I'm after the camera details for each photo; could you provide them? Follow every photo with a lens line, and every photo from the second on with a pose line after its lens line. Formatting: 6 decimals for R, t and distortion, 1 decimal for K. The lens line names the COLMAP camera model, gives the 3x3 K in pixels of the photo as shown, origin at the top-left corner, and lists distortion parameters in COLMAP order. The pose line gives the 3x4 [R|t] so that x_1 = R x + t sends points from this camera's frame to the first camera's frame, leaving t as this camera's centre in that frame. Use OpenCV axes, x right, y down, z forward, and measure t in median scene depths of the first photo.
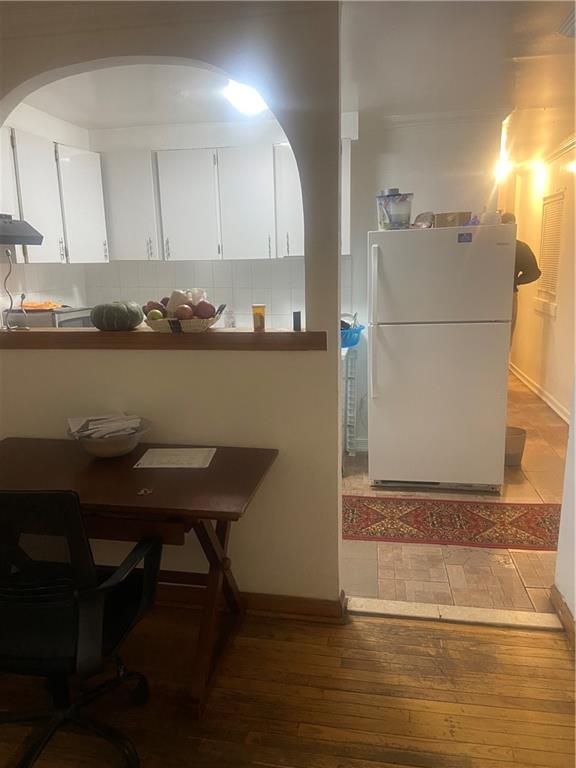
lens RADIAL K [[573.8, 0, 288.0], [0, 573.8, 384.0], [0, 0, 1]] dist [0.135197, -0.197528]
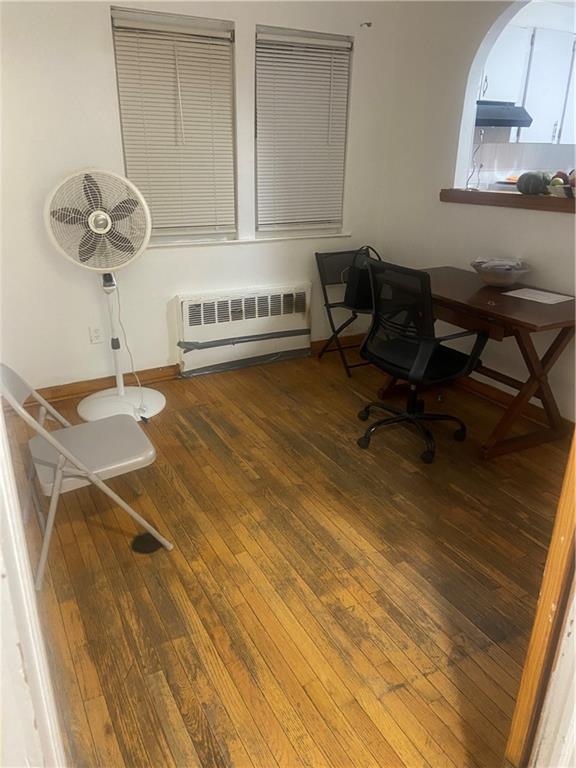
lens RADIAL K [[573.8, 0, 288.0], [0, 573.8, 384.0], [0, 0, 1]] dist [0.135197, -0.197528]
pose [[0.615090, 0.314406, -0.723058, 0.344195], [-0.185184, 0.949009, 0.255124, 0.058986], [0.766402, -0.023026, 0.641949, -0.212476]]
